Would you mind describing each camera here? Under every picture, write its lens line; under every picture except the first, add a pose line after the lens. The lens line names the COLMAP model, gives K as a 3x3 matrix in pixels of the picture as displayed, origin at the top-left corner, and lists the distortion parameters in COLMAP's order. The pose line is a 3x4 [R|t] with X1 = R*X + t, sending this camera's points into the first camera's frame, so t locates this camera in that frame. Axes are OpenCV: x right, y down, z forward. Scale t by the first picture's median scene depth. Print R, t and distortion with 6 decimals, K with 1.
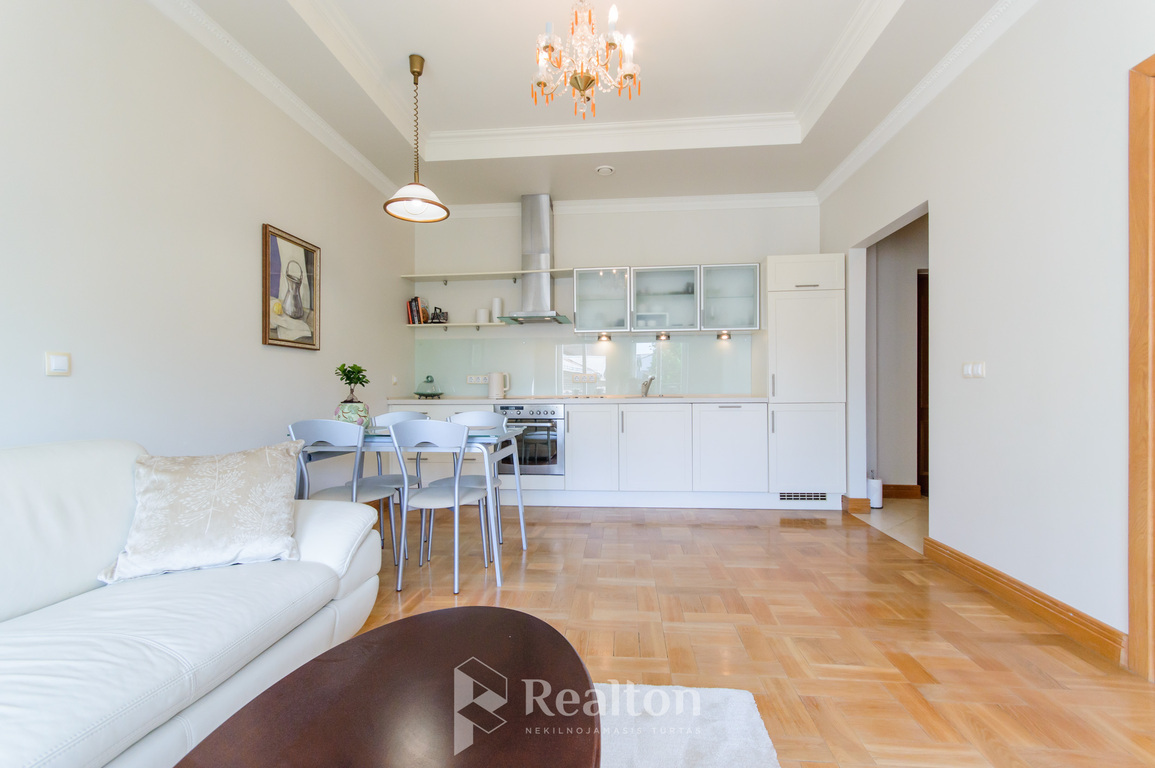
lens RADIAL K [[509.1, 0, 578.8], [0, 509.1, 390.4], [0, 0, 1]] dist [-0.000275, -0.000055]
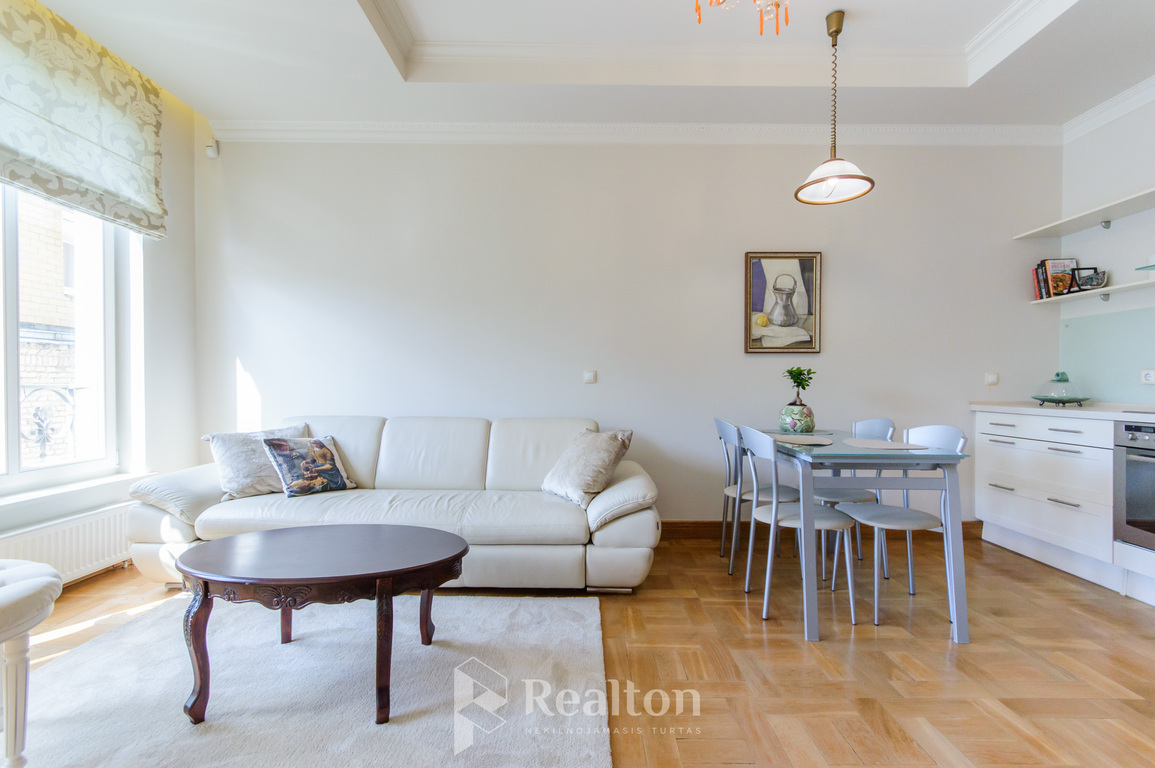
lens RADIAL K [[515.5, 0, 585.2], [0, 515.5, 386.0], [0, 0, 1]] dist [0.002722, 0.000385]
pose [[0.090593, 0.009077, -0.995847, 0.510527], [-0.005647, 0.999947, 0.008600, -0.019548], [0.995872, 0.004844, 0.090639, 0.468182]]
